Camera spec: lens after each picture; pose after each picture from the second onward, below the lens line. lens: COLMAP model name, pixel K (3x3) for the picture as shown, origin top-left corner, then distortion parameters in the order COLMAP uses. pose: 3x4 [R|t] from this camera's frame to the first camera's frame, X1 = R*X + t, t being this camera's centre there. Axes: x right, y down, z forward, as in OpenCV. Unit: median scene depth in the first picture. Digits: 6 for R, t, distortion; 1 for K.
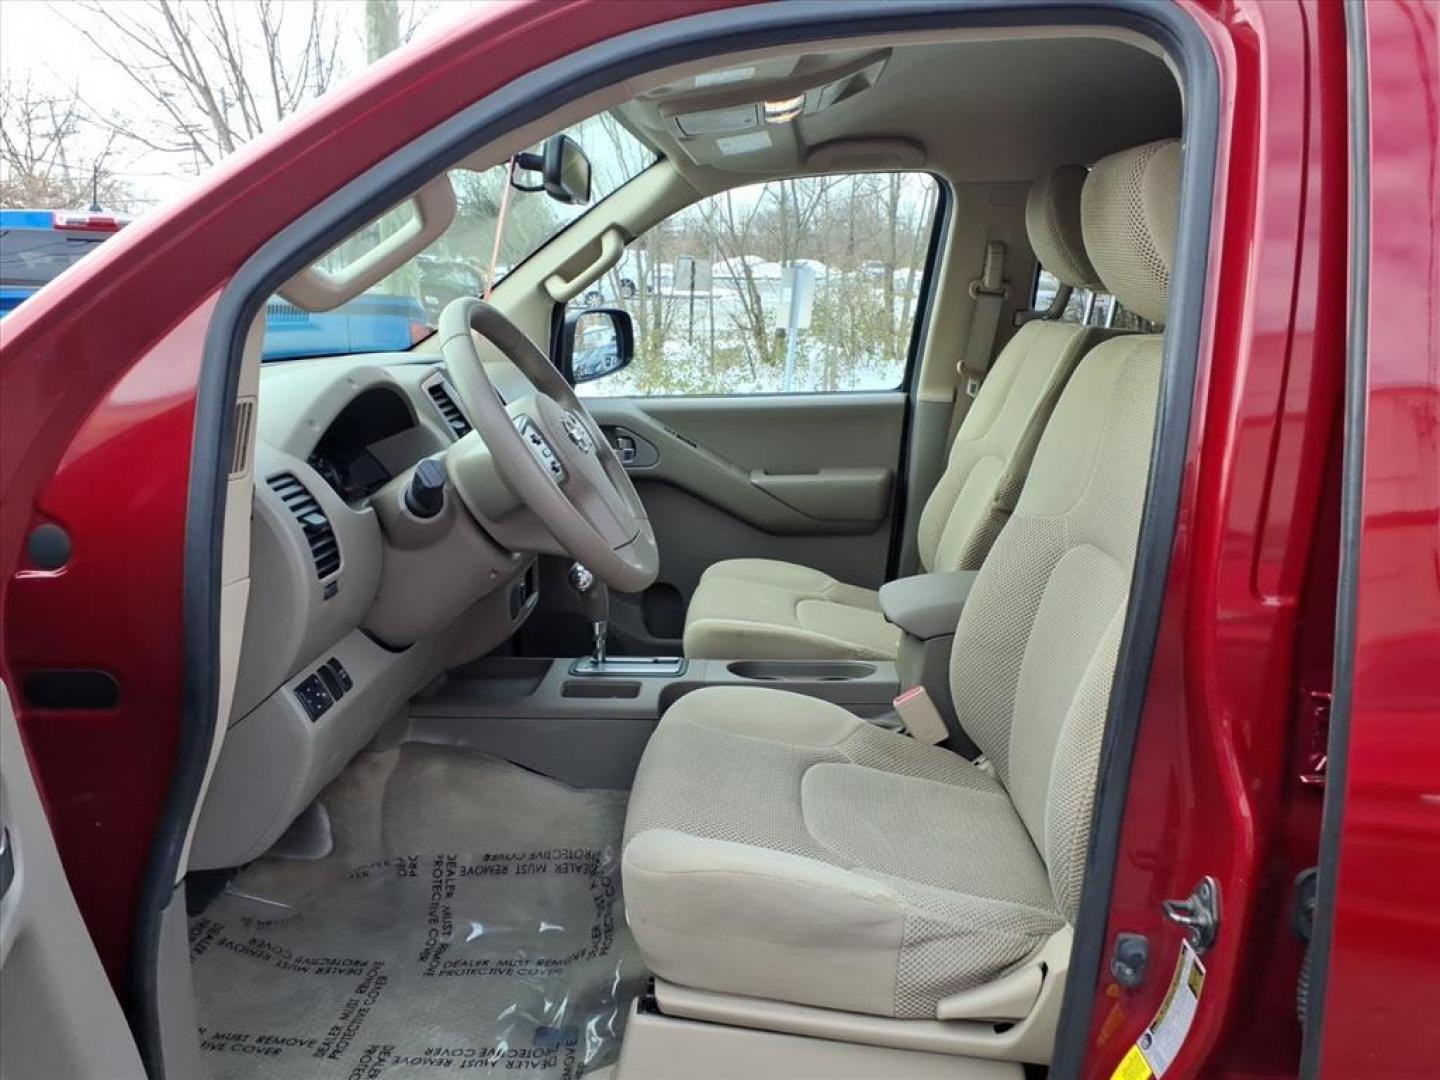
lens RADIAL K [[1148.5, 0, 716.0], [0, 1148.5, 570.7], [0, 0, 1]] dist [0.152697, -0.208834]
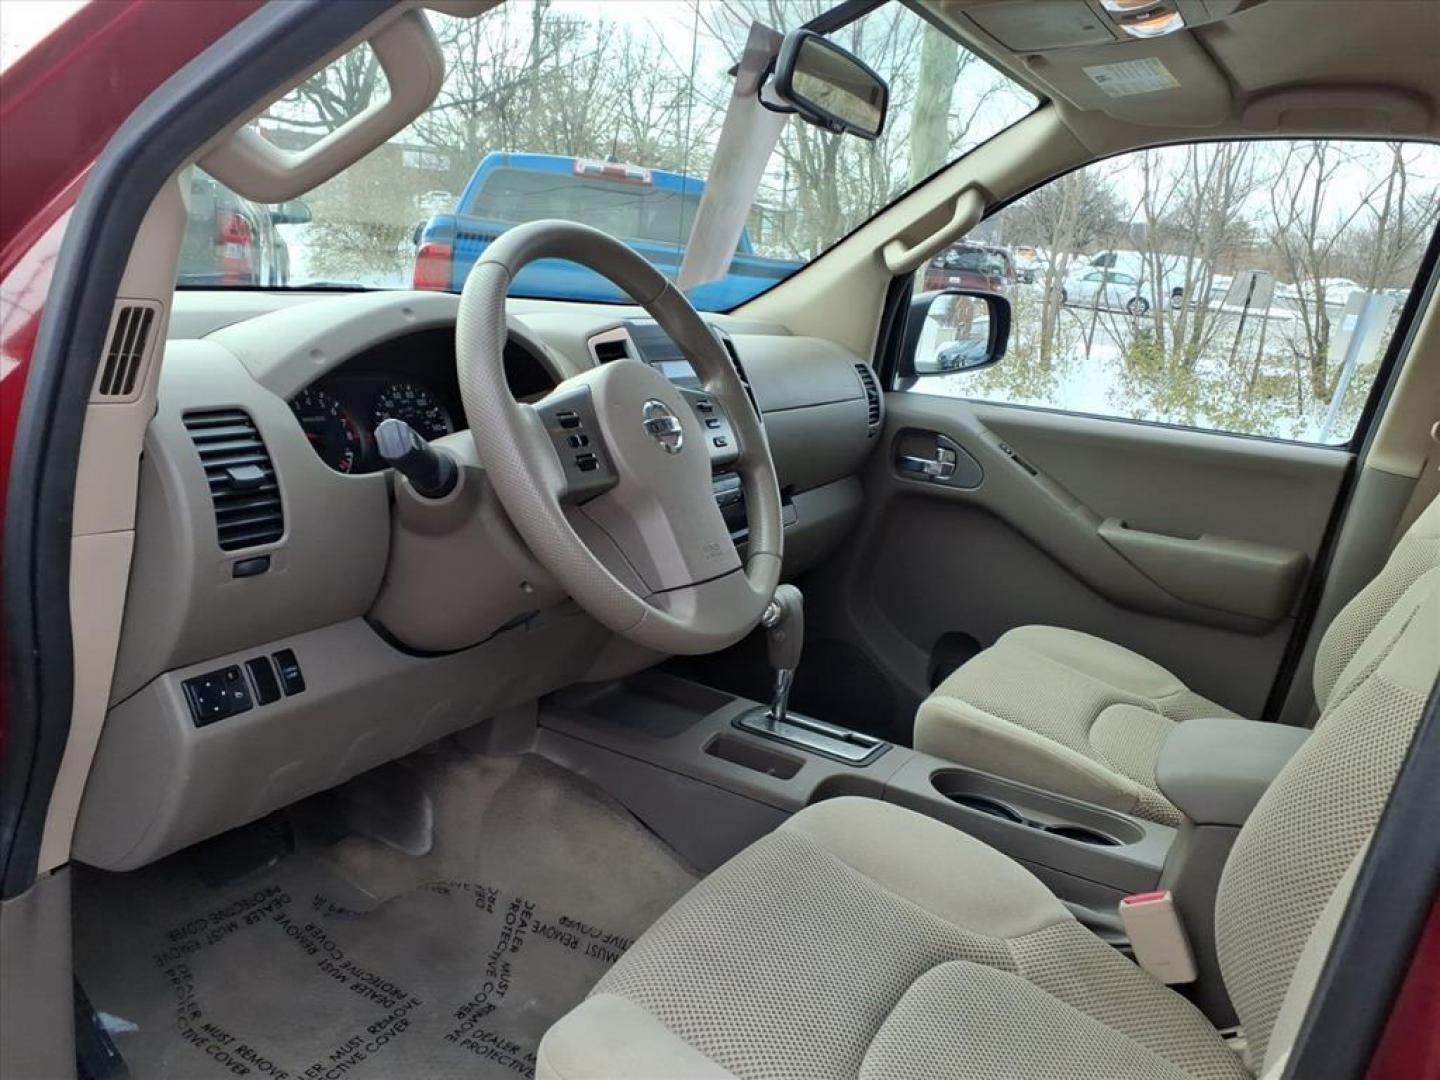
lens RADIAL K [[1162.7, 0, 719.7], [0, 1162.7, 558.9], [0, 0, 1]] dist [0.039796, -0.010157]
pose [[0.896081, 0.208371, -0.391943, 0.114352], [-0.209455, 0.976978, 0.040530, -0.038783], [0.391365, 0.045777, 0.919096, 0.187489]]
